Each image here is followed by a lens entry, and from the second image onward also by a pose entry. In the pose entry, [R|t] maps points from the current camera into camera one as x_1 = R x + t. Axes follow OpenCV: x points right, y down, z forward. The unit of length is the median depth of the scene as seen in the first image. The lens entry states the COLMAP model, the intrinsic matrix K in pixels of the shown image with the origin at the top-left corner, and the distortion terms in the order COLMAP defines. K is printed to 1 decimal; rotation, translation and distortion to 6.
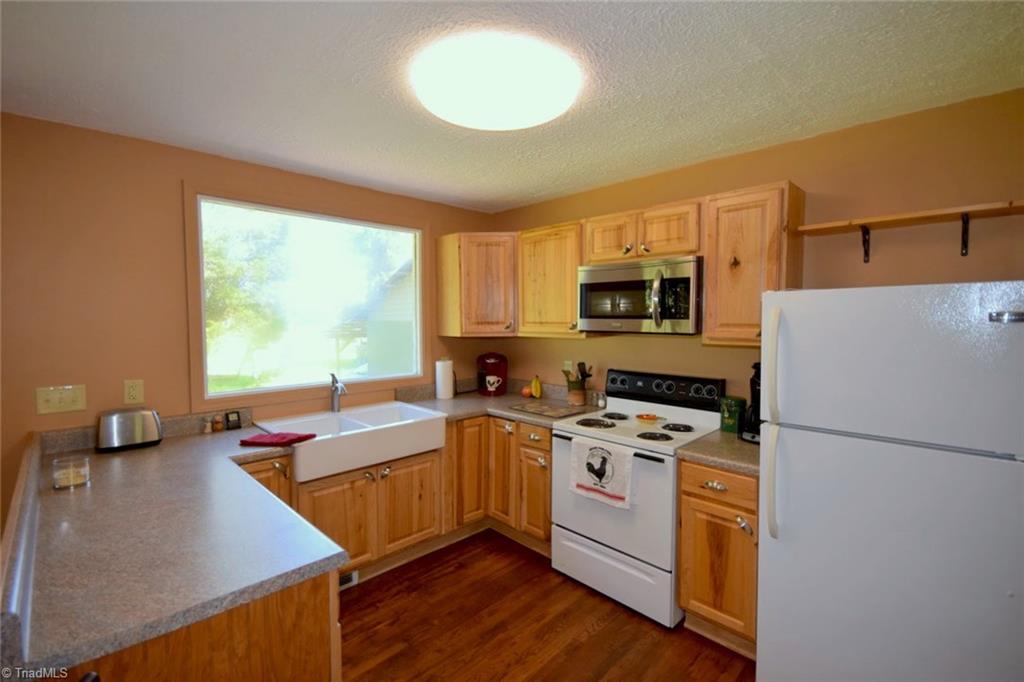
lens RADIAL K [[460.9, 0, 511.4], [0, 460.9, 343.2], [0, 0, 1]] dist [0.000401, -0.000164]
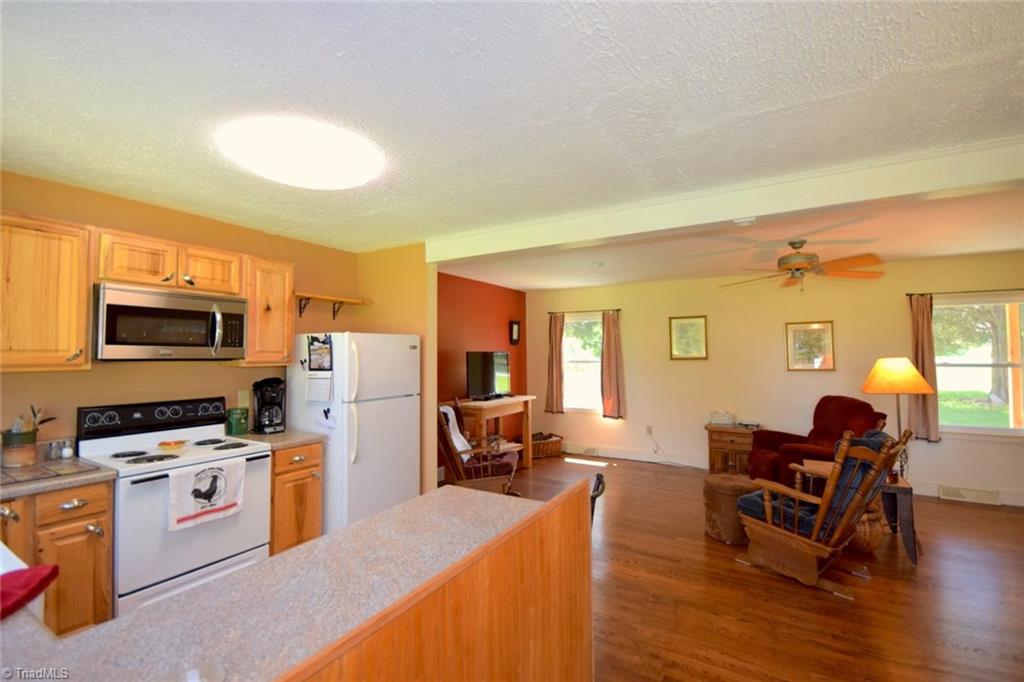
lens RADIAL K [[448.8, 0, 510.1], [0, 448.8, 340.0], [0, 0, 1]] dist [0.008298, -0.009545]
pose [[-0.246736, 0.037183, 0.968369, -0.868480], [0.062193, 0.997811, -0.022467, 0.001335], [-0.967085, 0.054682, -0.248508, 0.515656]]
